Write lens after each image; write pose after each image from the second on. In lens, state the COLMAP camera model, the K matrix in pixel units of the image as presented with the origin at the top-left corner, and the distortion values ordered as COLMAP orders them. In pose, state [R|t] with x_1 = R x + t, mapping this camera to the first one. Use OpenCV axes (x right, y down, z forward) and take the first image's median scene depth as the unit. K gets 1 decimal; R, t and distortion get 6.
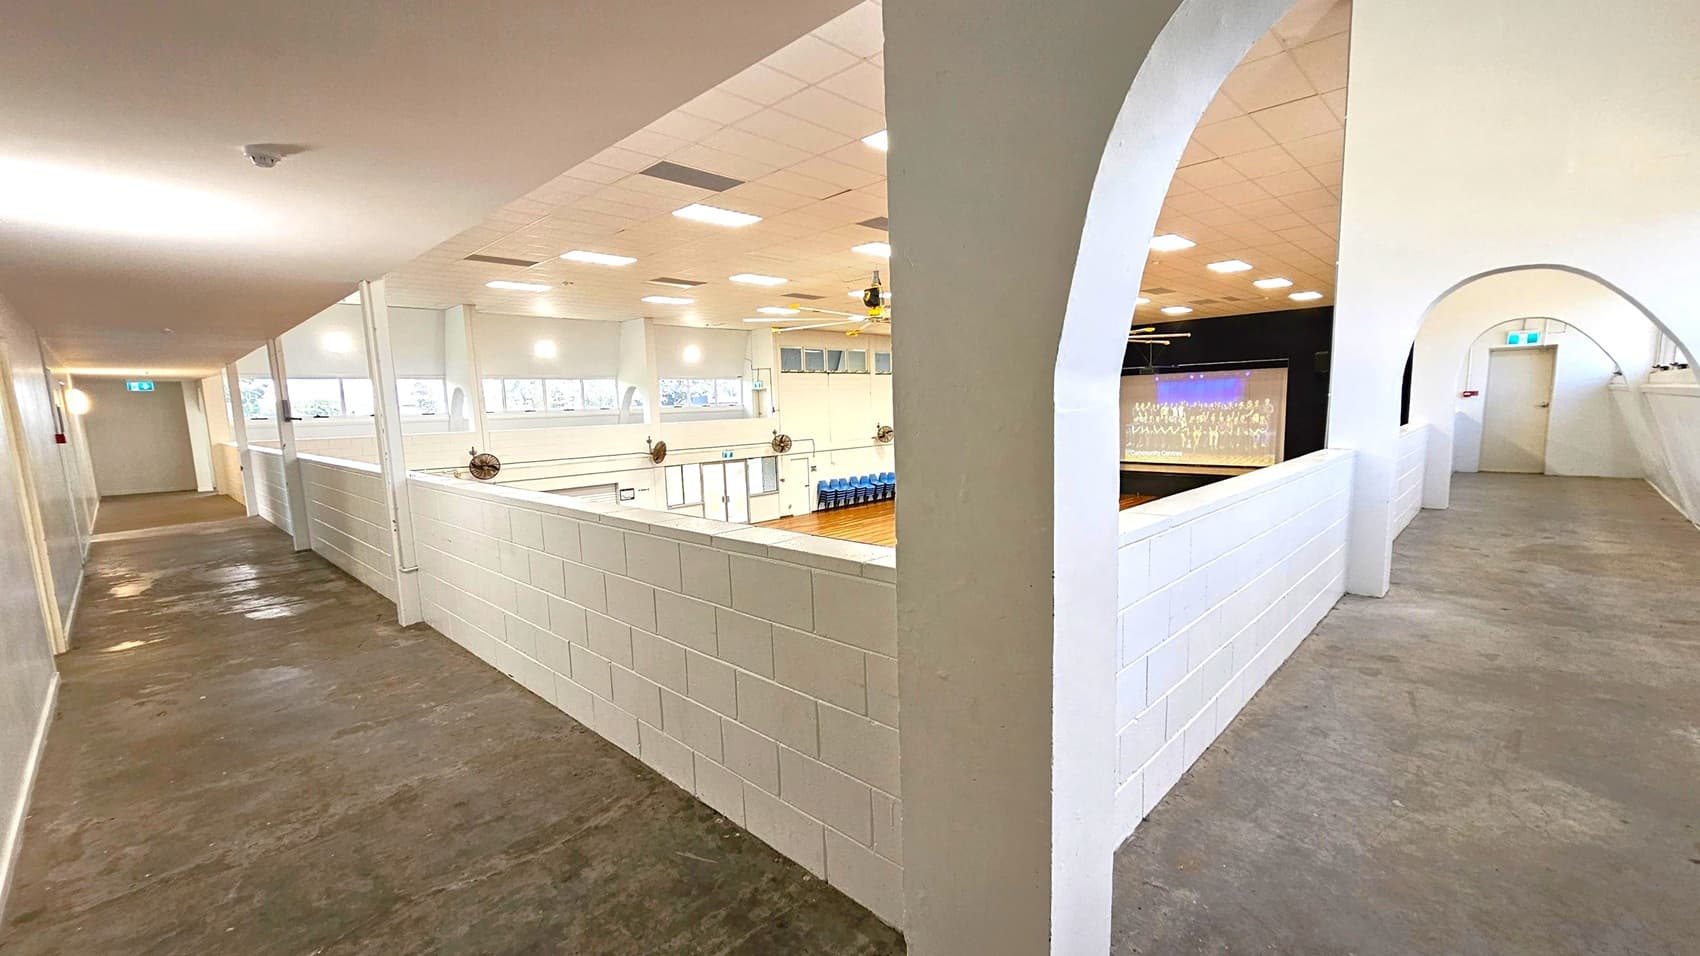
lens RADIAL K [[697.8, 0, 853.0], [0, 697.8, 499.5], [0, 0, 1]] dist [-0.001201, 0.000056]
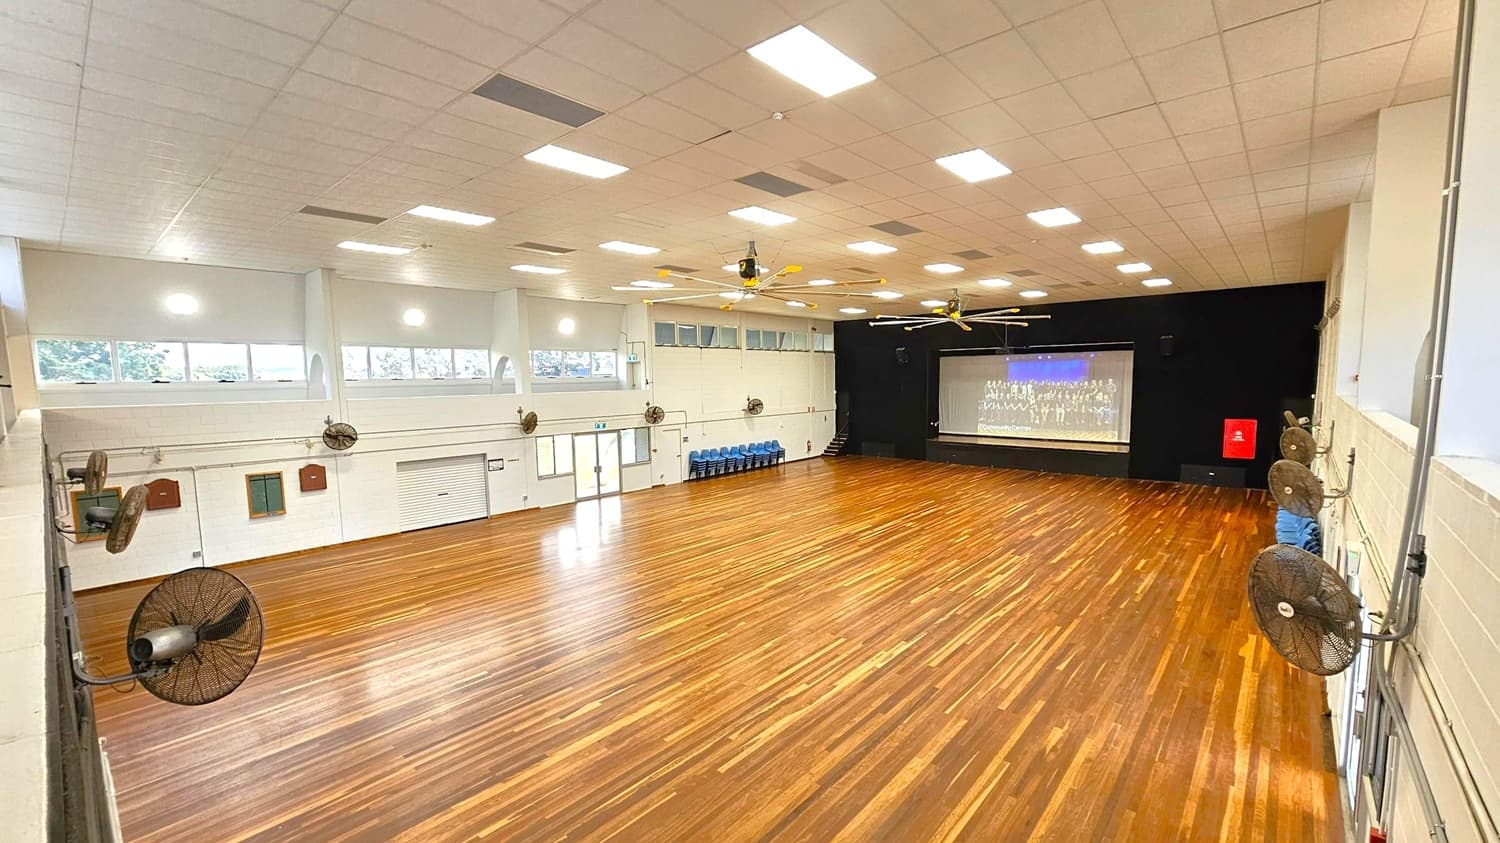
lens RADIAL K [[615.7, 0, 752.6], [0, 615.7, 440.4], [0, 0, 1]] dist [-0.001201, 0.000056]
pose [[0.998686, 0.011361, 0.049979, -0.002992], [-0.009652, 0.999365, -0.034313, -0.012136], [-0.050337, 0.033785, 0.998161, 0.085382]]
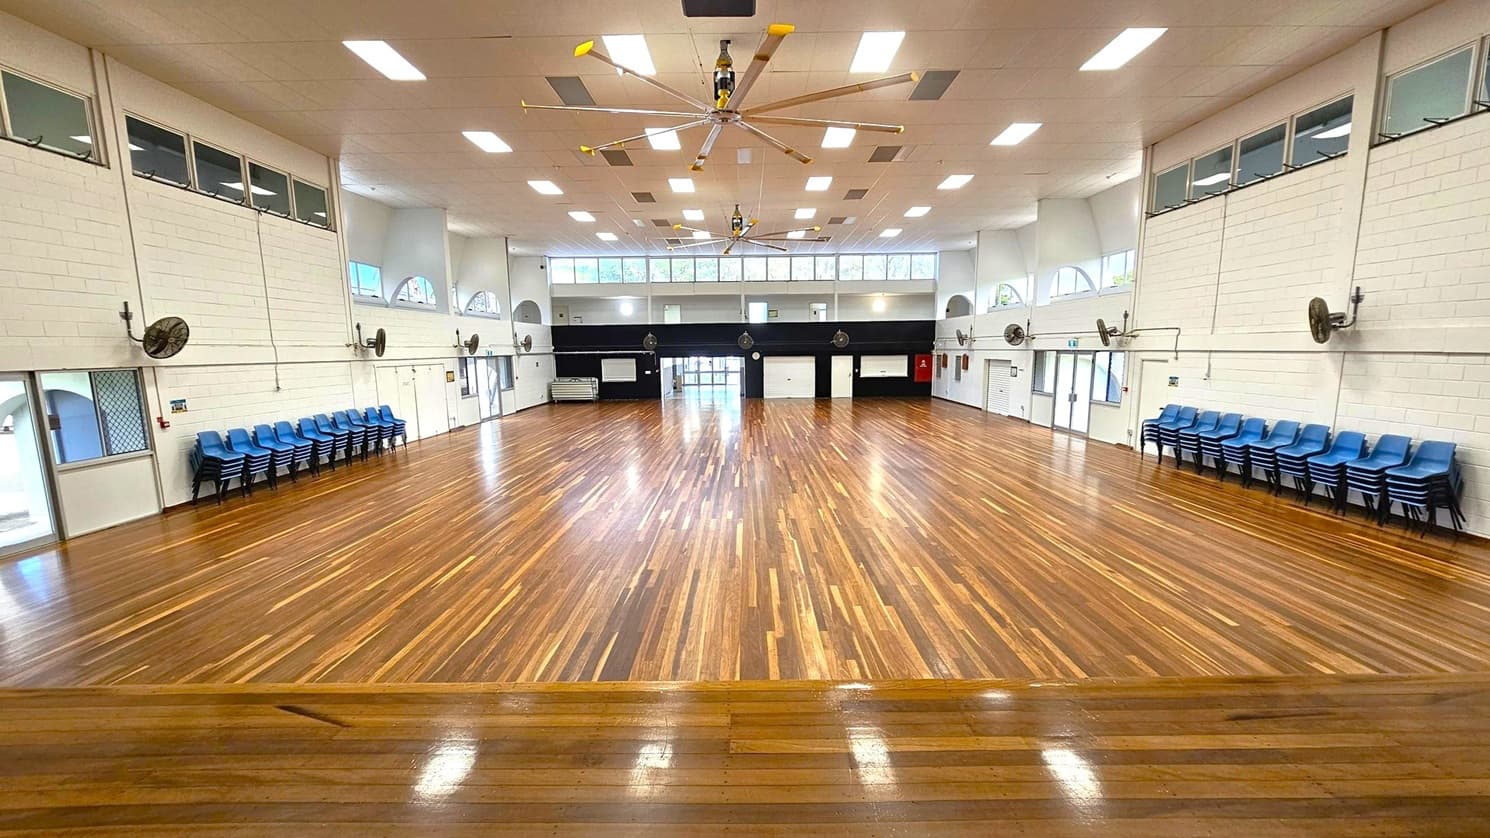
lens RADIAL K [[609.6, 0, 744.4], [0, 609.6, 438.3], [0, 0, 1]] dist [-0.001105, 0.000587]
pose [[-0.722190, 0.140385, -0.677299, 0.516597], [-0.059895, 0.962817, 0.263430, -0.105629], [0.689097, 0.230813, -0.686929, 1.083573]]
